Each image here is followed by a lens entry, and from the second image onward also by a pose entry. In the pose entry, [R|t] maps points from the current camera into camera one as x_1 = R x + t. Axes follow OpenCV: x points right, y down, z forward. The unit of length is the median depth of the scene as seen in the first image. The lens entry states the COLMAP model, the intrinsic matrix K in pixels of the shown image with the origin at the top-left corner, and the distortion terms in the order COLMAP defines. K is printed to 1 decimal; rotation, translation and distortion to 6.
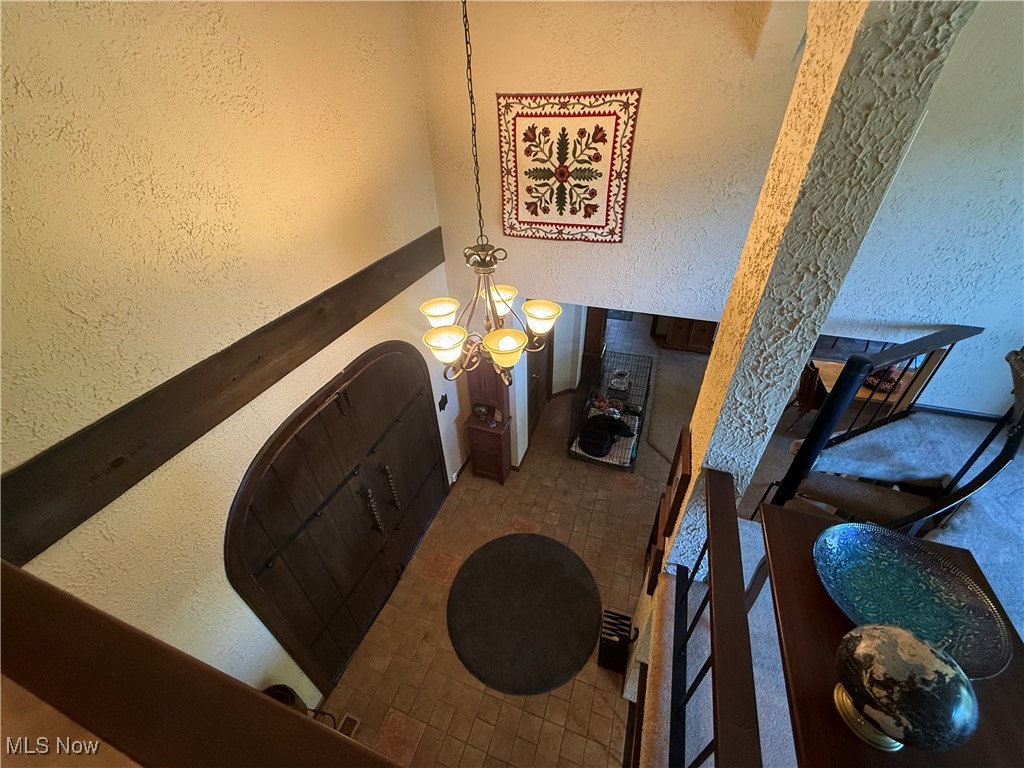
lens RADIAL K [[408.2, 0, 509.7], [0, 408.2, 385.1], [0, 0, 1]] dist [0.000391, -0.000520]
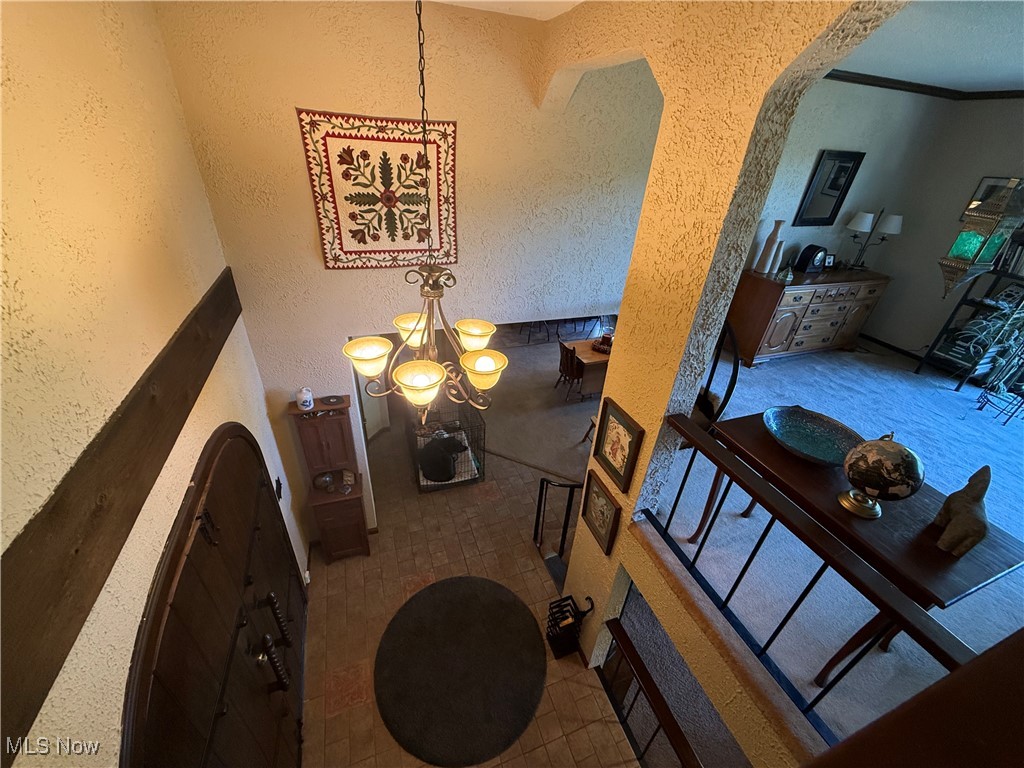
lens RADIAL K [[408.2, 0, 512.3], [0, 408.2, 384.8], [0, 0, 1]] dist [0.000391, -0.000520]
pose [[0.759450, -0.265247, 0.594037, -0.339830], [0.311053, 0.950022, 0.026532, -0.039411], [-0.571386, 0.164627, 0.804000, 0.138138]]
